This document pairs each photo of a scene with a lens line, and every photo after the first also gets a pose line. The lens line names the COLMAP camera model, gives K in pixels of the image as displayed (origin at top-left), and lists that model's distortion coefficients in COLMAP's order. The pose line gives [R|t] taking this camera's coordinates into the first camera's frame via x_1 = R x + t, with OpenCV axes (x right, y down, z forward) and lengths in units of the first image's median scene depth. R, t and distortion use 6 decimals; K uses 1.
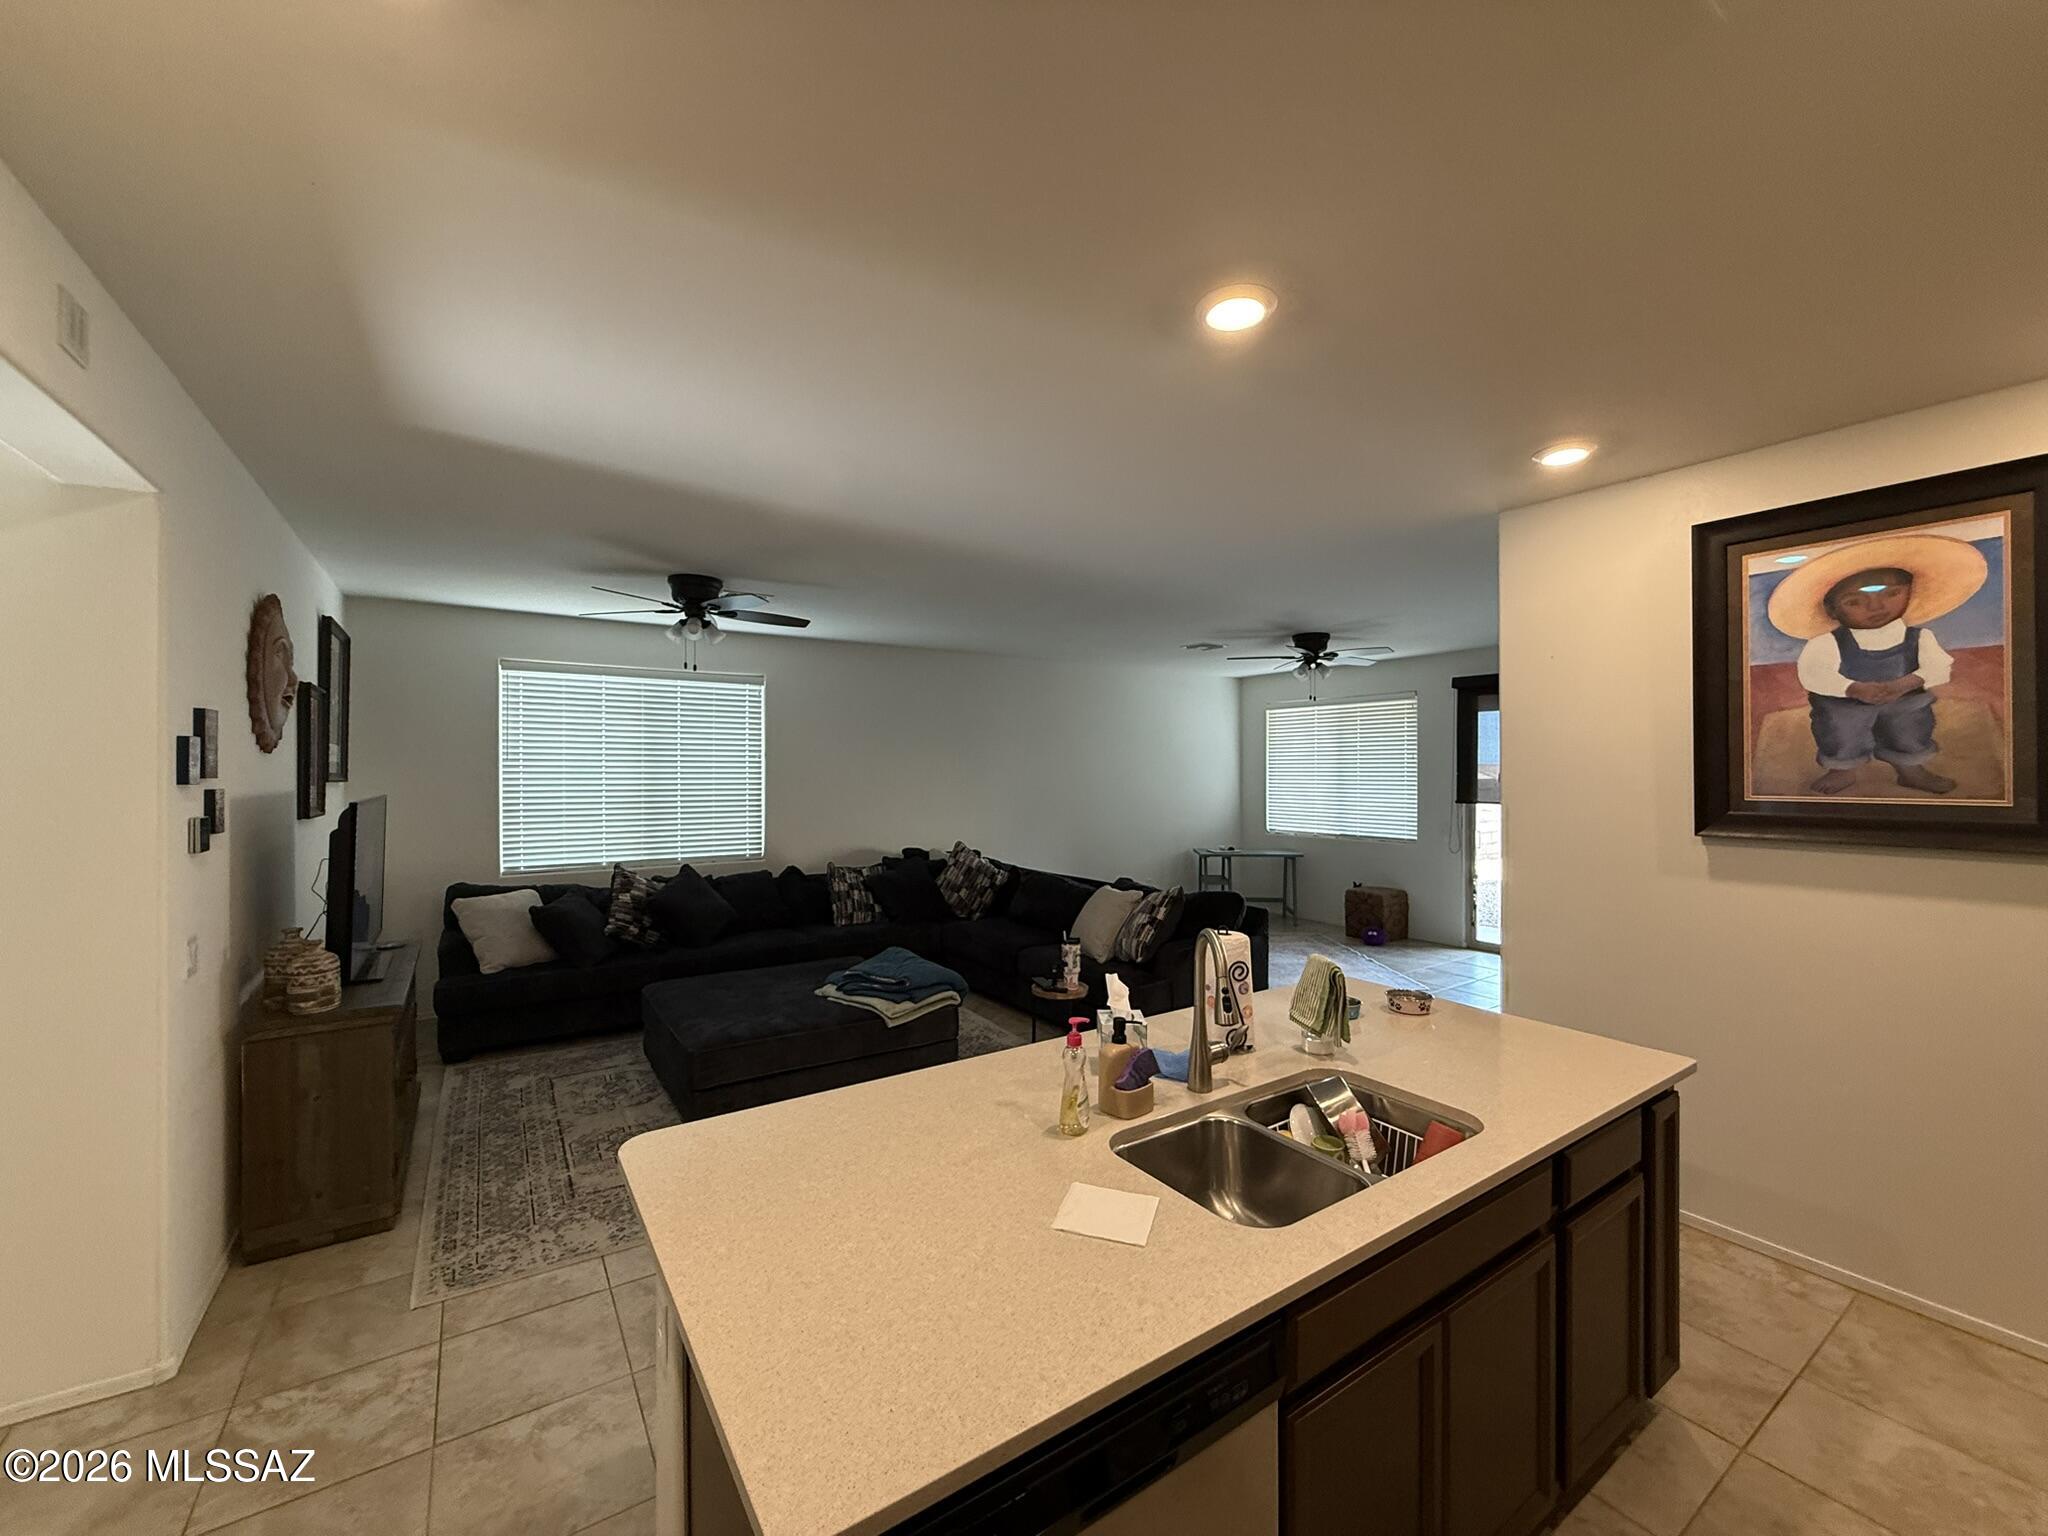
lens RADIAL K [[813.8, 0, 1022.2], [0, 813.8, 766.3], [0, 0, 1]] dist [-0.001767, 0.000946]
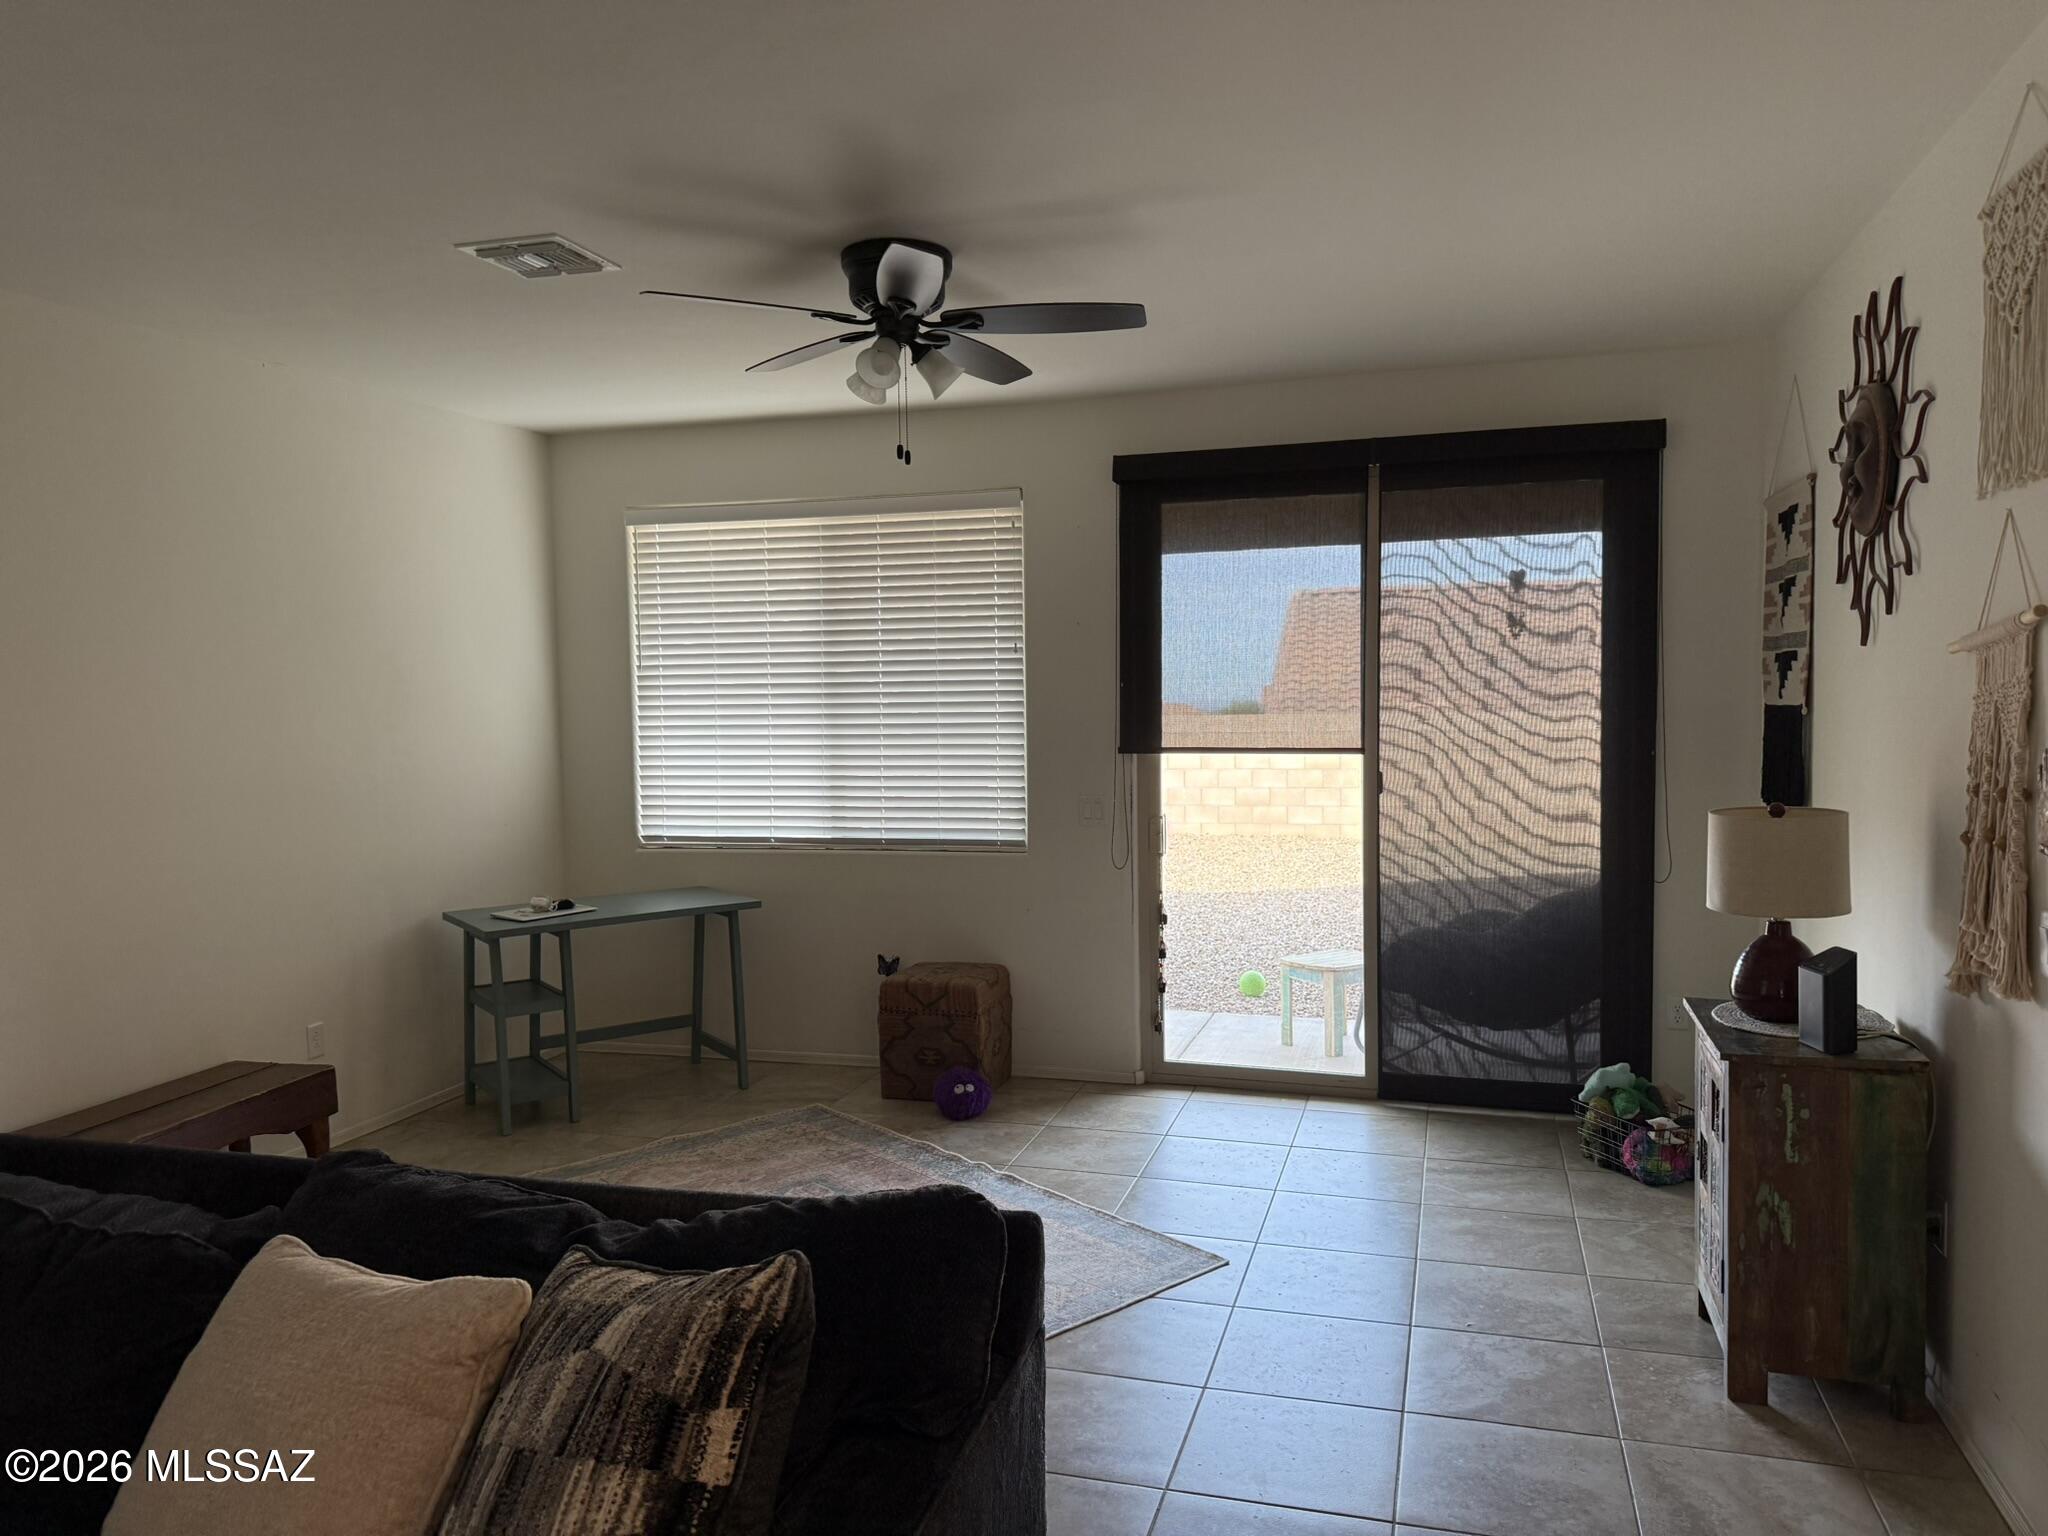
lens RADIAL K [[1441.1, 0, 1071.9], [0, 1441.1, 767.4], [0, 0, 1]] dist [0.026257, -0.022199]
pose [[0.757582, -0.045416, 0.651158, 0.016482], [0.010858, 0.998315, 0.056997, 0.008175], [-0.652649, -0.036110, 0.756799, 0.399203]]
